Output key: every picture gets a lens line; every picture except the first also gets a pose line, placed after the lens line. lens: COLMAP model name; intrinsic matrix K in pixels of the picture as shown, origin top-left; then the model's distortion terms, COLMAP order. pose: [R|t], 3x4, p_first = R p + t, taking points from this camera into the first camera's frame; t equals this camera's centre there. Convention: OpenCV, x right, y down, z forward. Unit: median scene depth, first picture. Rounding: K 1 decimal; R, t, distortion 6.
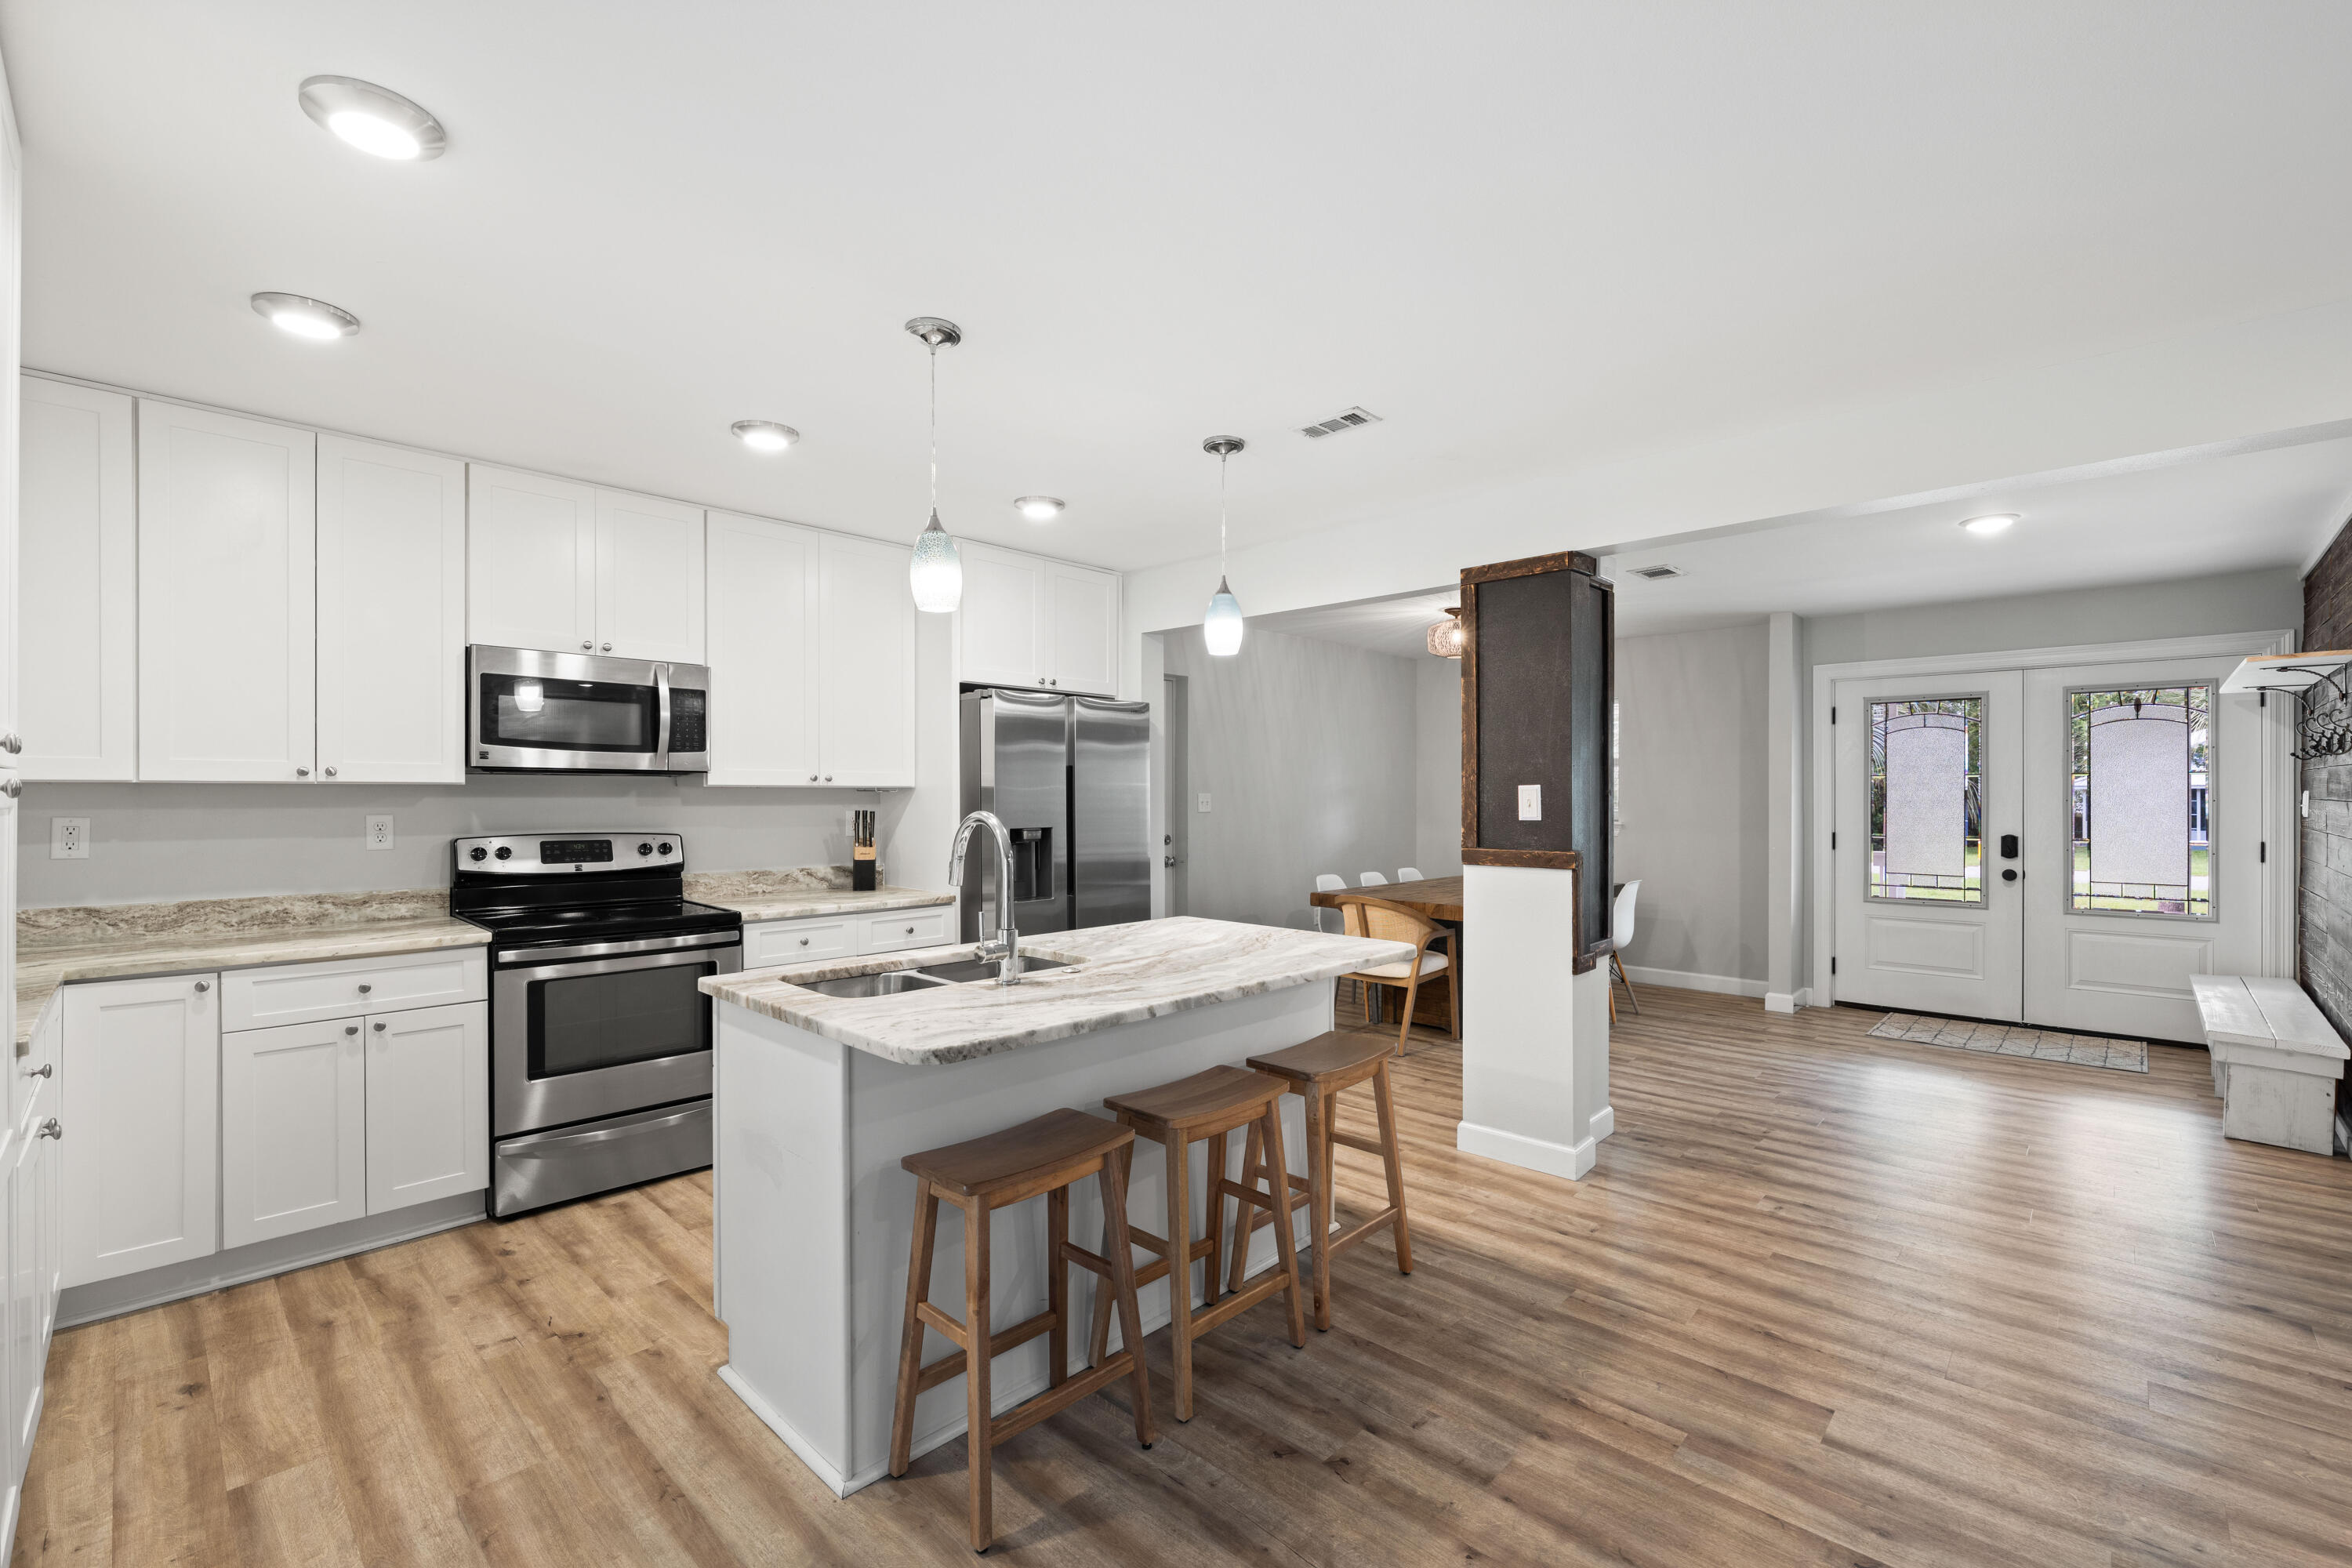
lens RADIAL K [[996.4, 0, 1178.4], [0, 996.4, 783.0], [0, 0, 1]] dist [-0.006477, -0.000256]
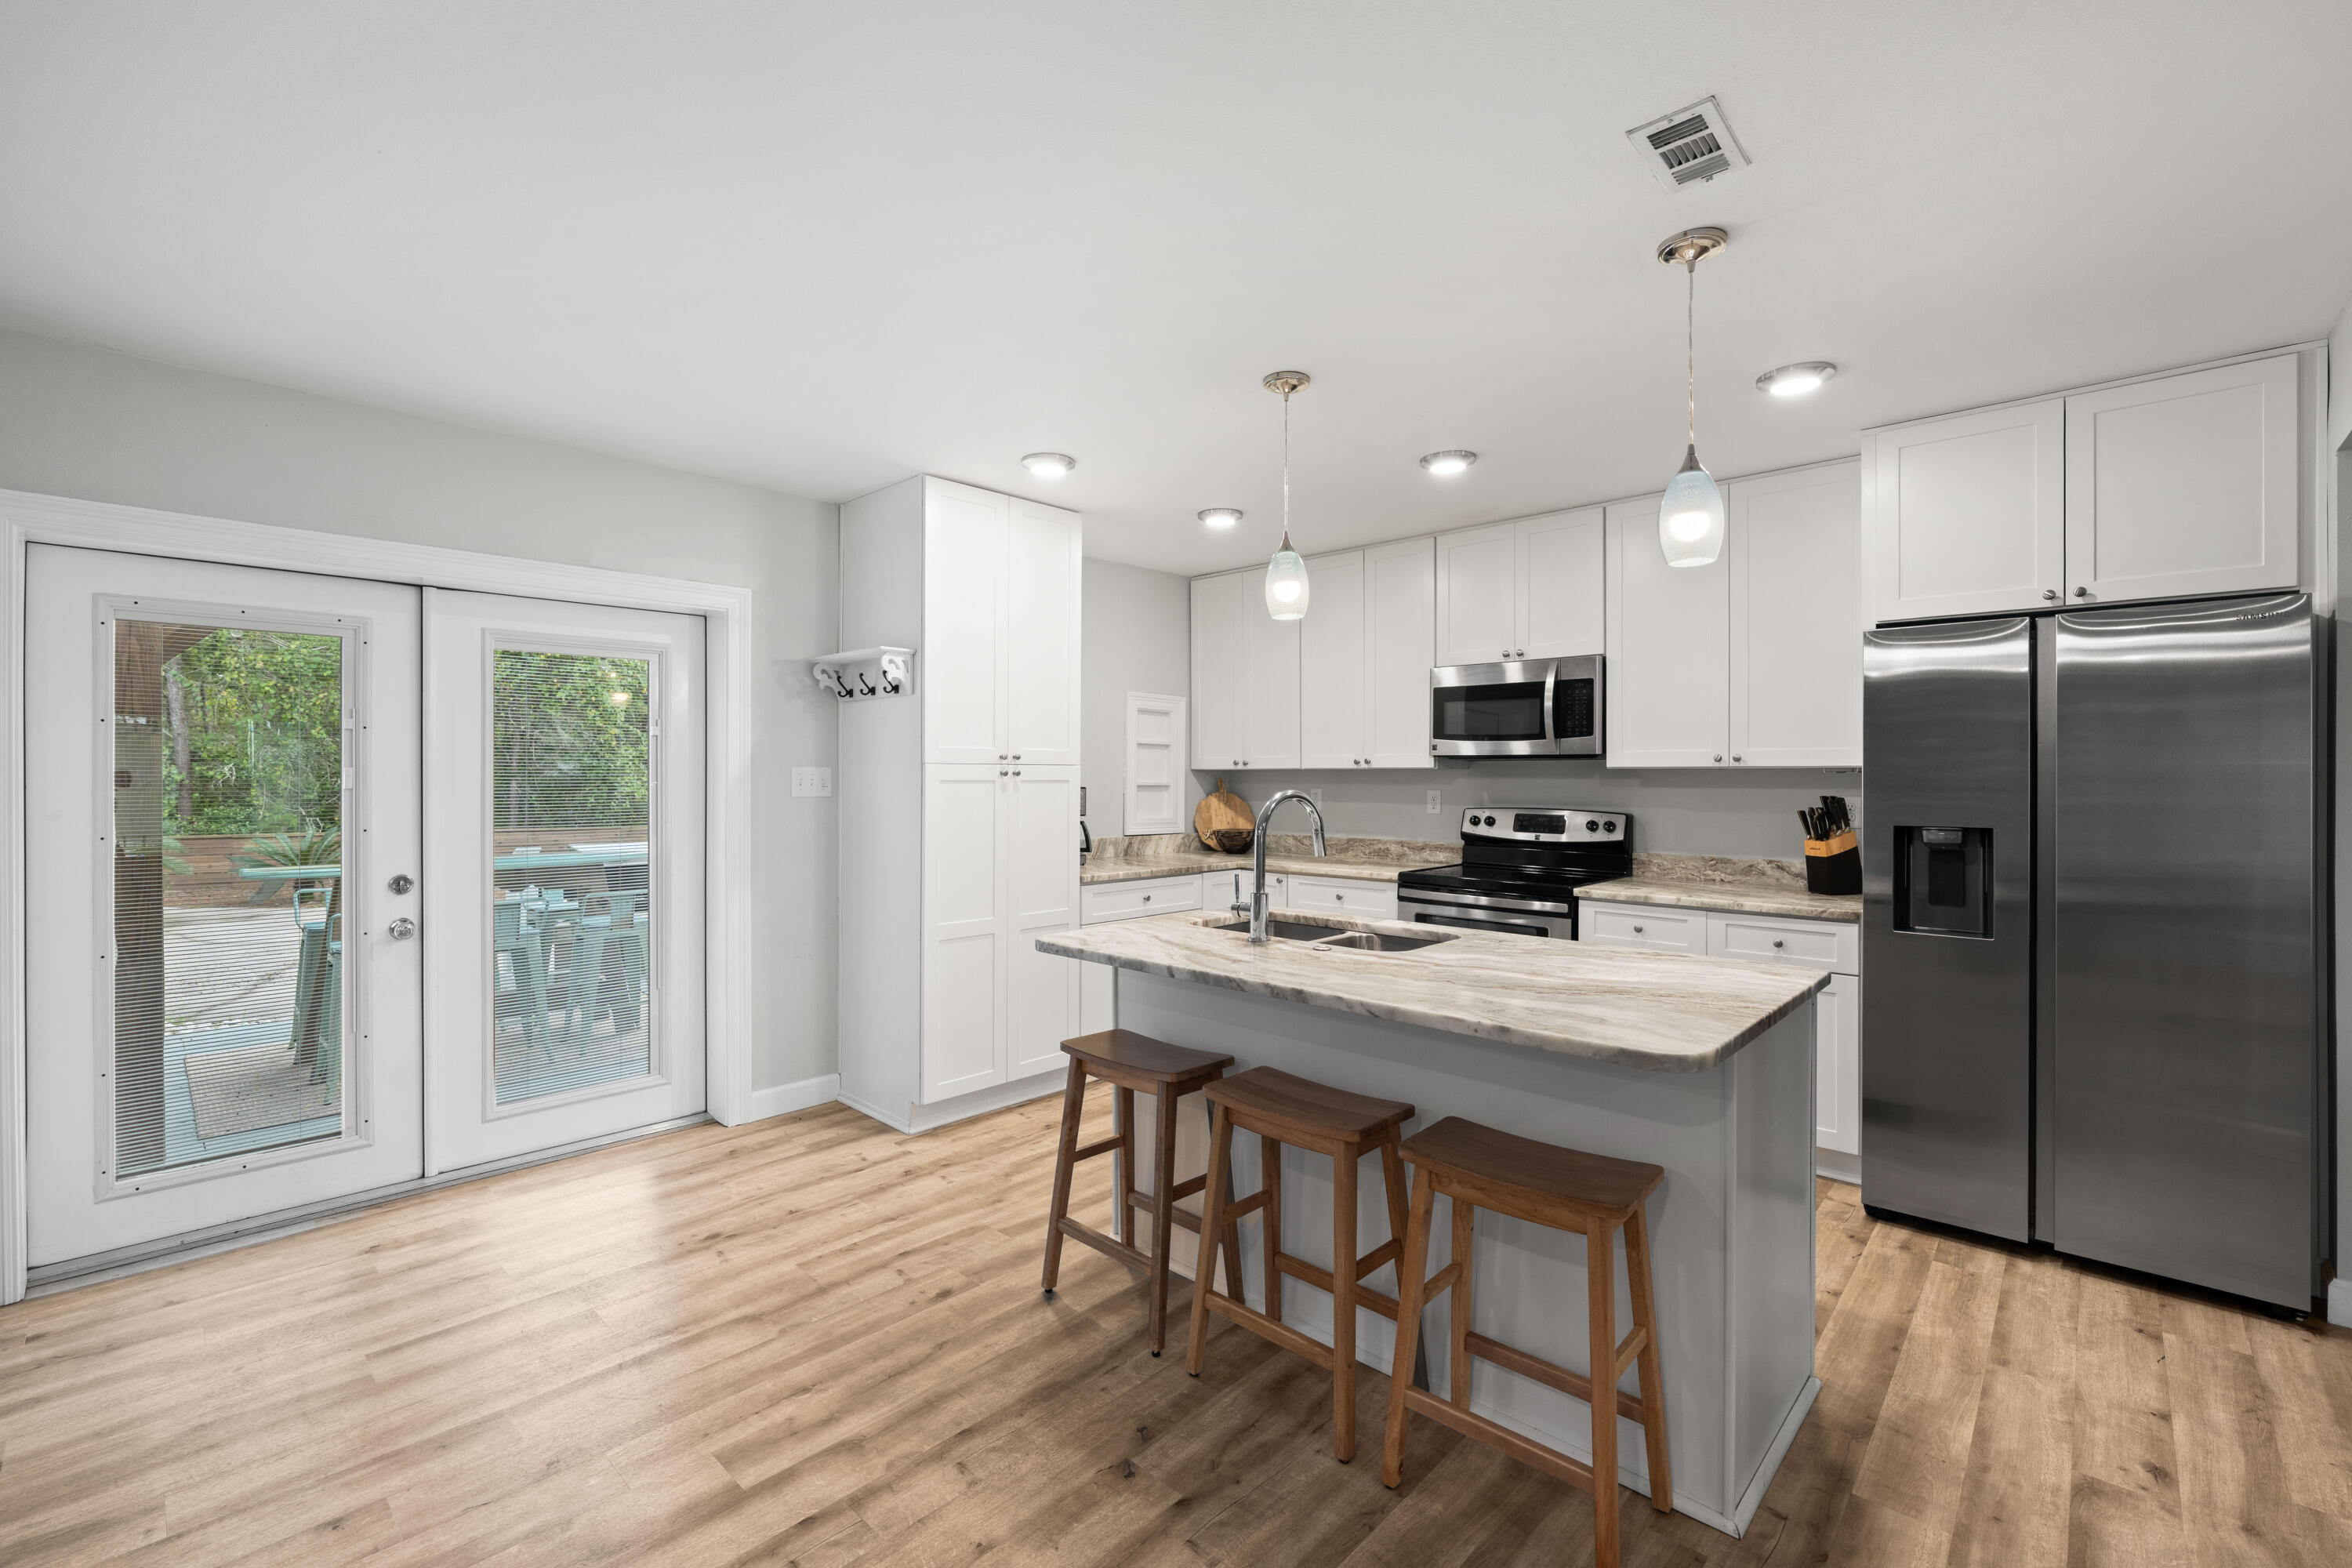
lens RADIAL K [[996.4, 0, 1178.4], [0, 996.4, 783.0], [0, 0, 1]] dist [-0.006477, -0.000256]
pose [[0.002749, 0.007256, -0.999970, 0.615299], [0.009754, 0.999926, 0.007283, 0.006952], [0.999949, -0.009774, 0.002678, 0.579335]]
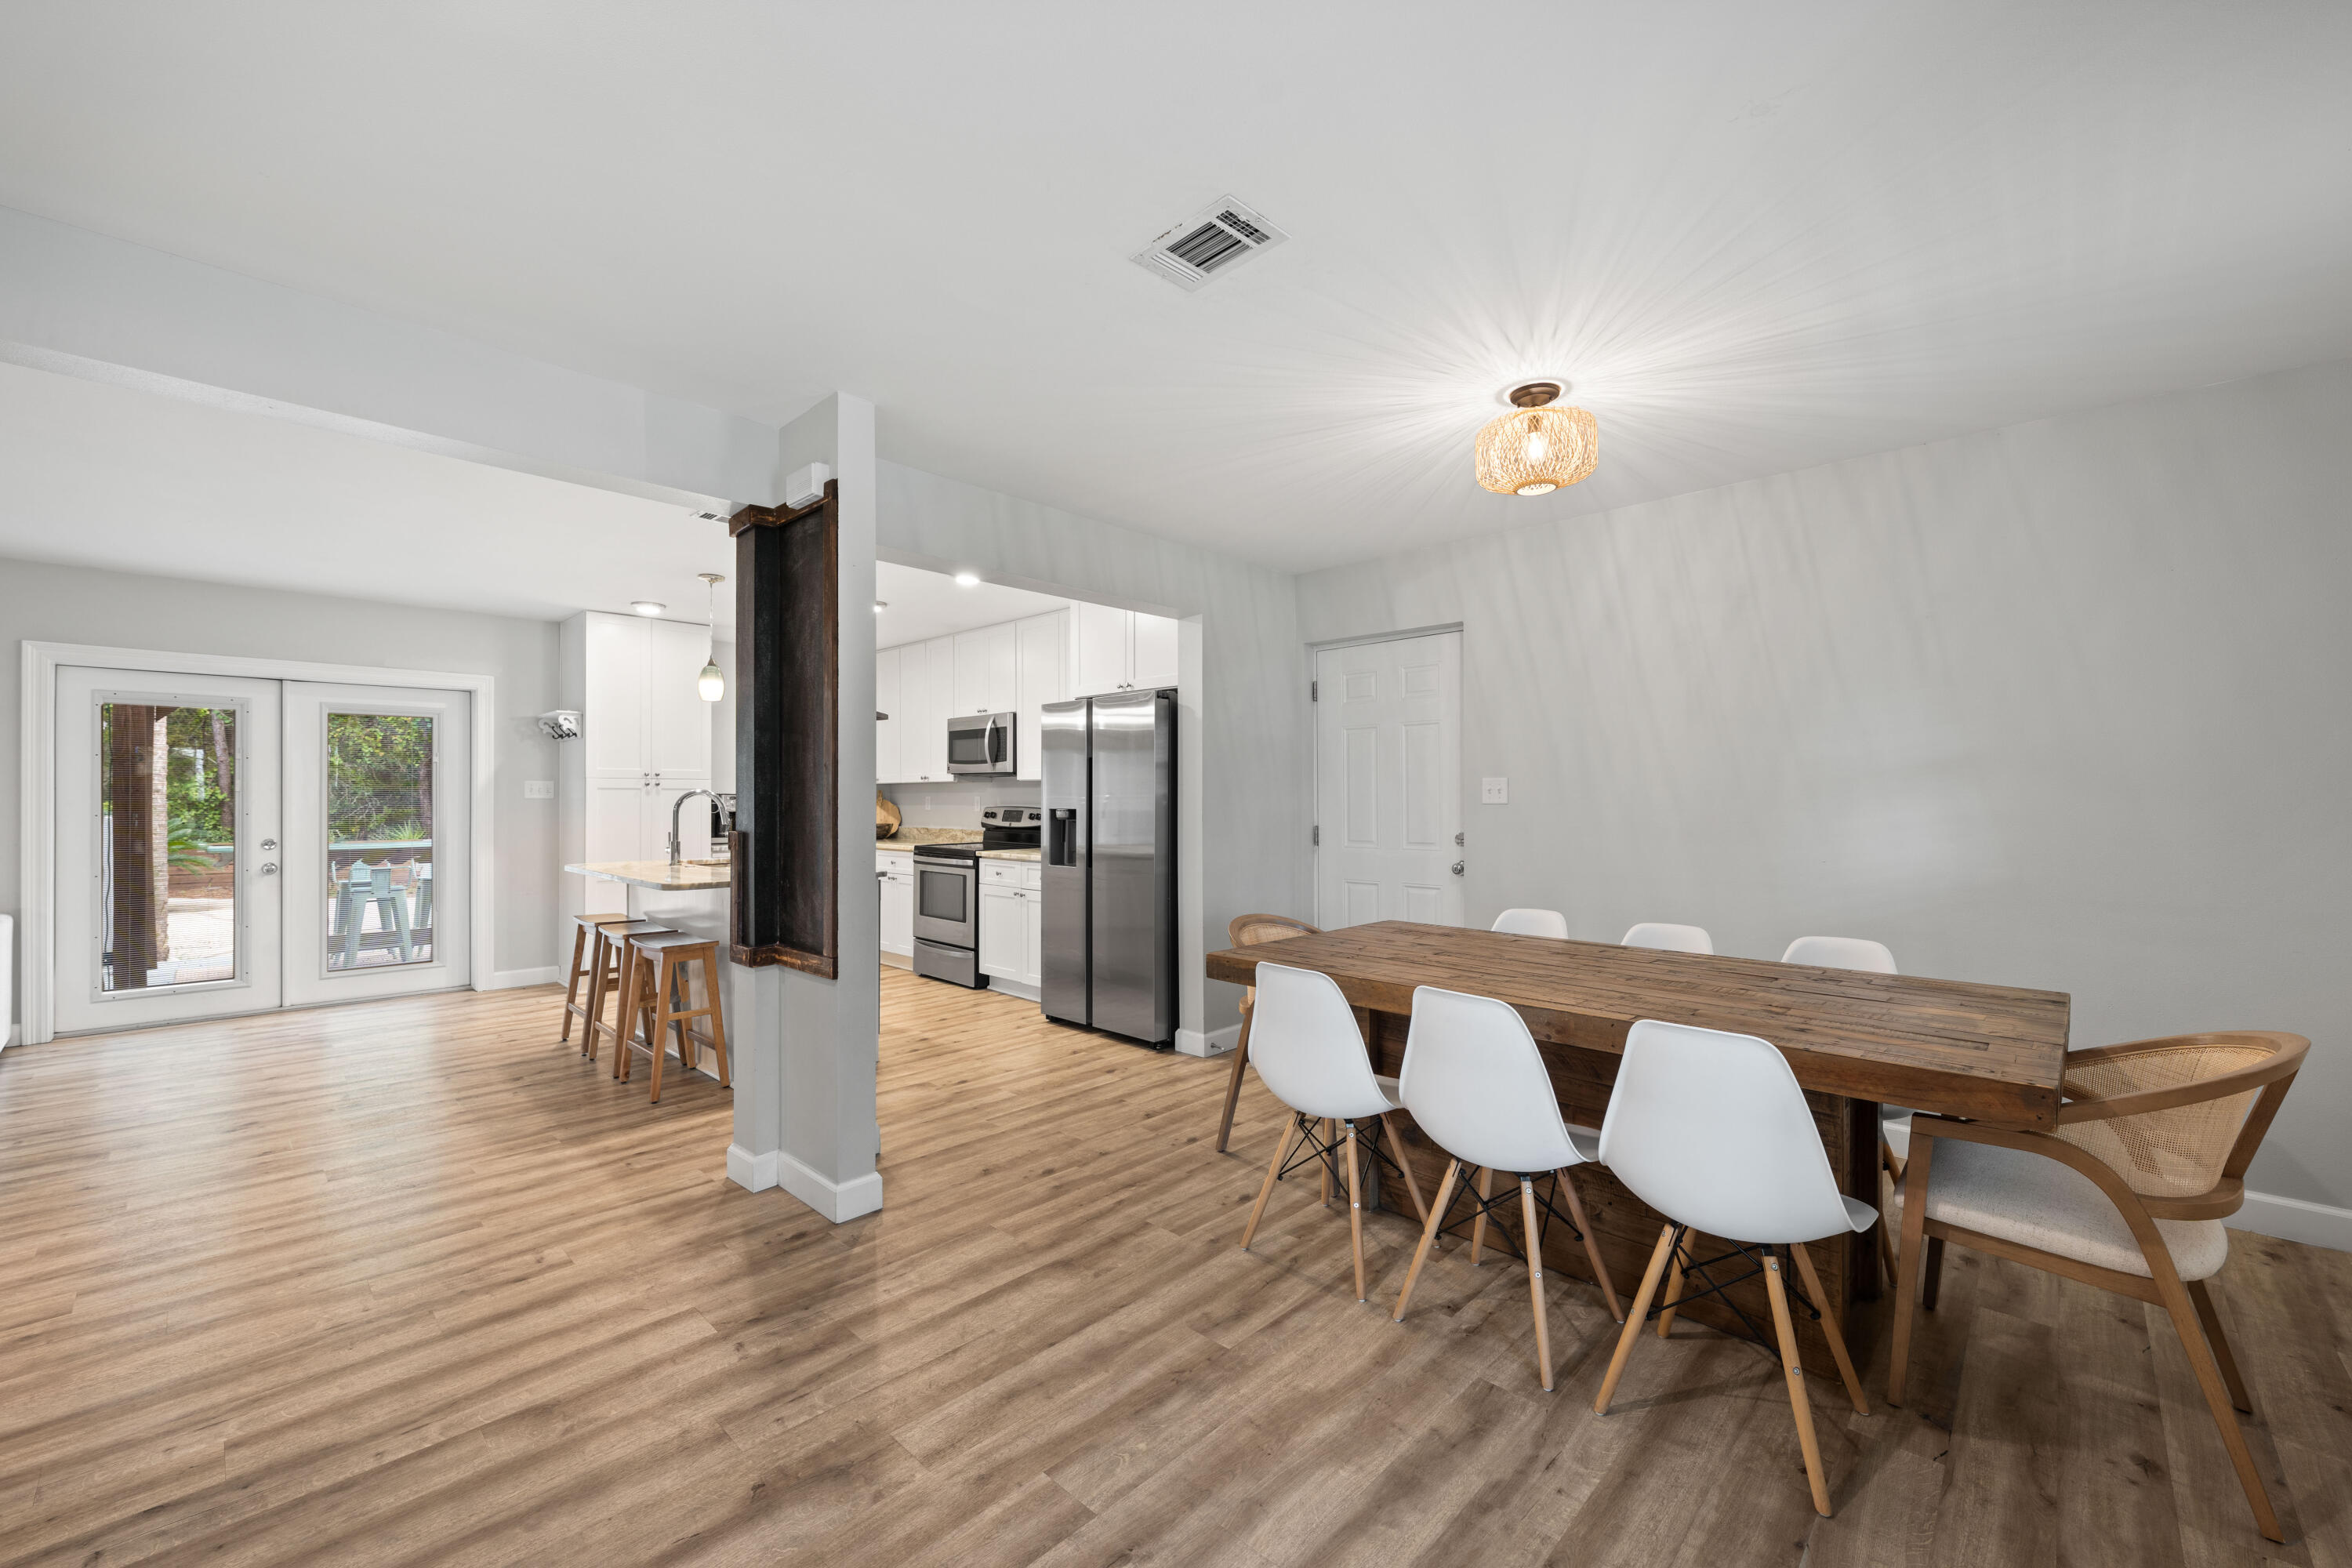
lens RADIAL K [[935.3, 0, 1176.7], [0, 935.3, 801.9], [0, 0, 1]] dist [-0.000059, -0.000196]
pose [[-0.010099, 0.003280, -0.999944, 1.232581], [0.012210, 0.999920, 0.003156, 0.041075], [0.999874, -0.012178, -0.010138, 1.377513]]
